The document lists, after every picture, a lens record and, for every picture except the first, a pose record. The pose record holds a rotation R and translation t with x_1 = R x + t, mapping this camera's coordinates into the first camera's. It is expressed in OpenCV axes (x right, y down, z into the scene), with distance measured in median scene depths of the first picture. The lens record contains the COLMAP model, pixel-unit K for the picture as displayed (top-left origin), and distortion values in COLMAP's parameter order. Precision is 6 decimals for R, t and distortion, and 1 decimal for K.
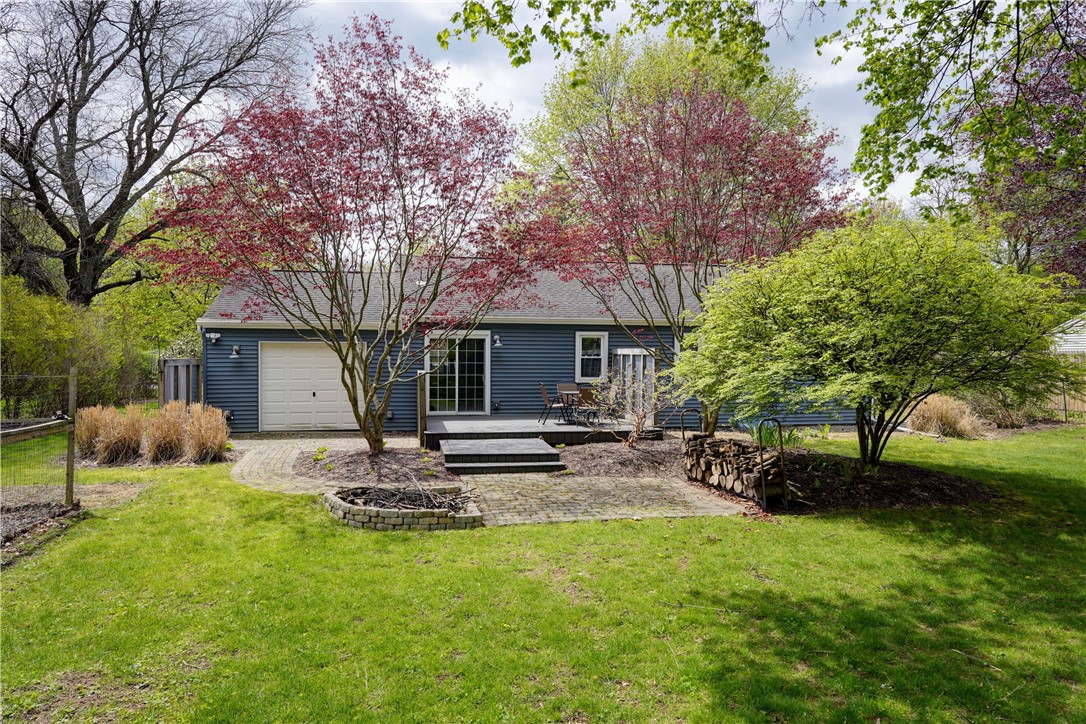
lens RADIAL K [[711.4, 0, 543.0], [0, 711.4, 362.0], [0, 0, 1]] dist [0.004774, -0.000690]
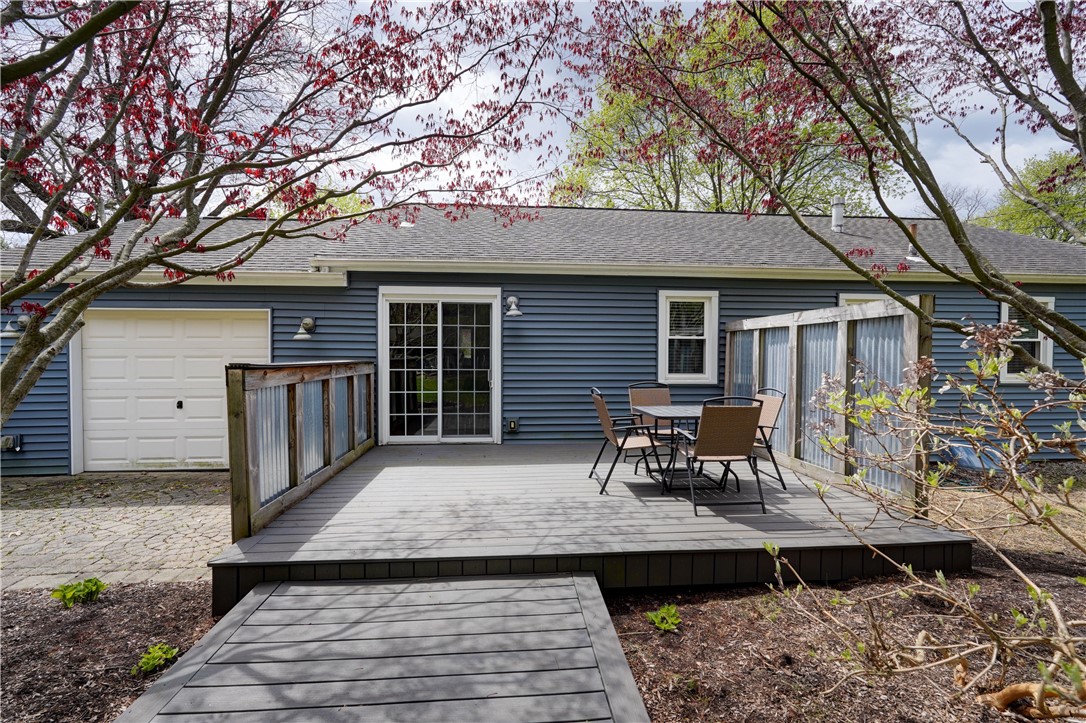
lens RADIAL K [[485.8, 0, 543.0], [0, 485.8, 361.5], [0, 0, 1]] dist [-0.005400, 0.000165]
pose [[0.993105, -0.001928, -0.117213, 0.001316], [0.001824, 0.999998, -0.000997, 0.012426], [0.117214, 0.000776, 0.993106, 0.636418]]
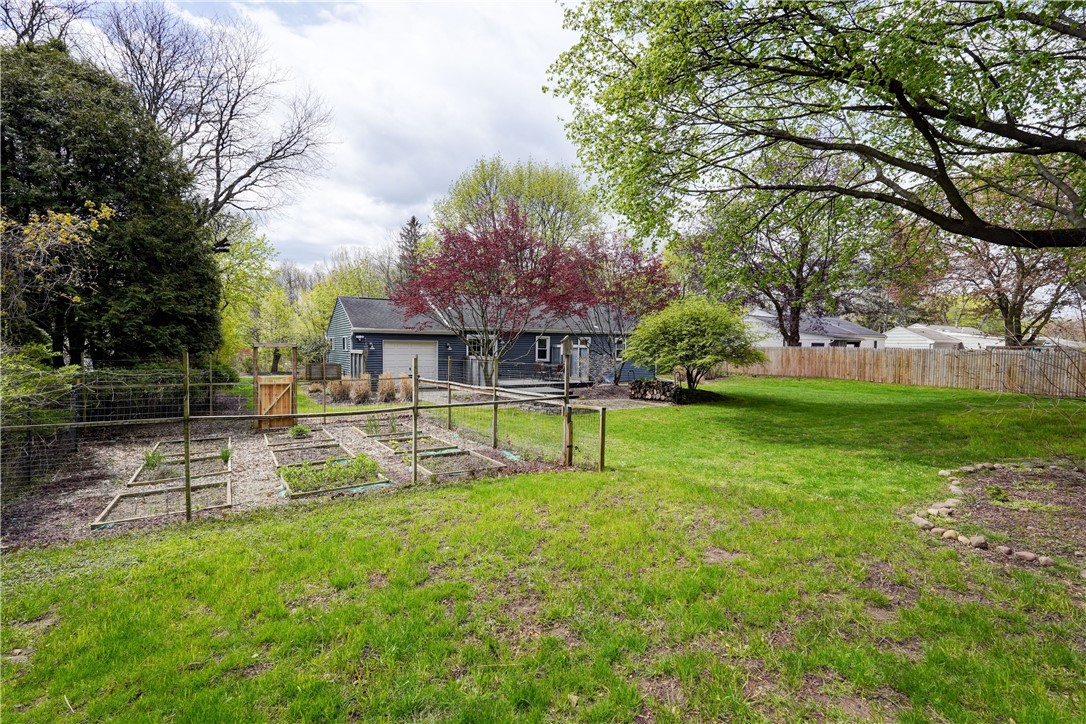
lens RADIAL K [[485.8, 0, 543.0], [0, 485.8, 362.0], [0, 0, 1]] dist [-0.005400, 0.000165]
pose [[0.930866, -0.010451, 0.365212, -0.443576], [0.004104, 0.999827, 0.018151, 0.005696], [-0.365338, -0.015398, 0.930747, -0.279876]]
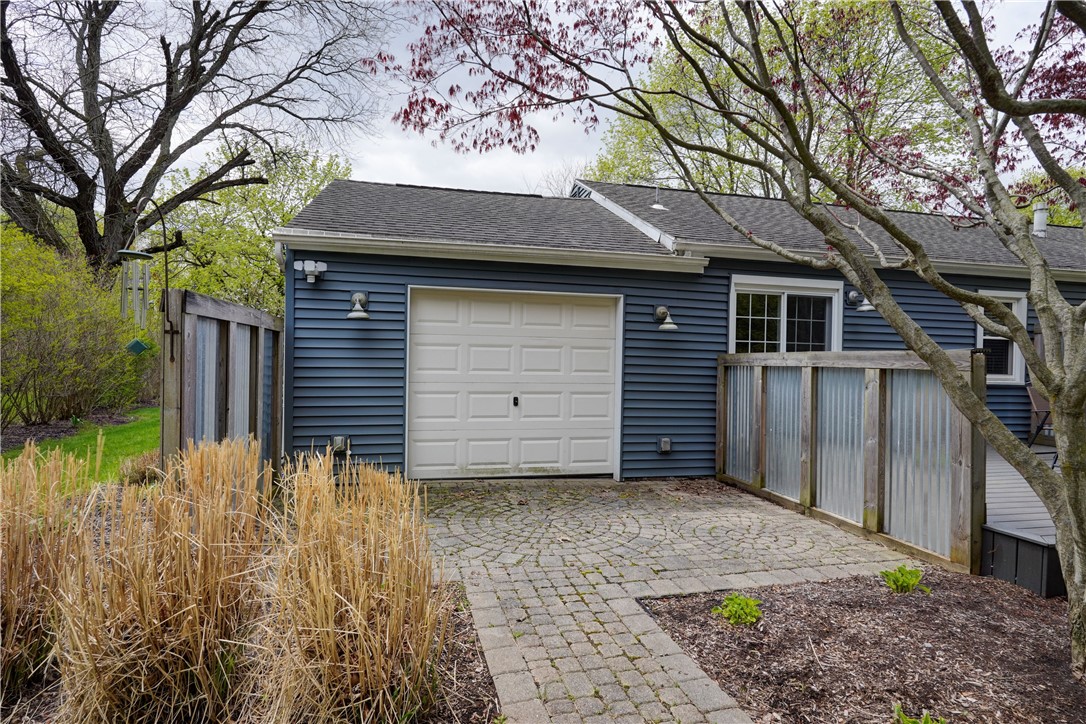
lens RADIAL K [[570.7, 0, 543.0], [0, 570.7, 362.0], [0, 0, 1]] dist [-0.002080, 0.000746]
pose [[0.999355, 0.015248, 0.032498, -0.304425], [-0.015138, 0.999879, -0.003642, 0.019291], [-0.032550, 0.003148, 0.999465, 0.592812]]
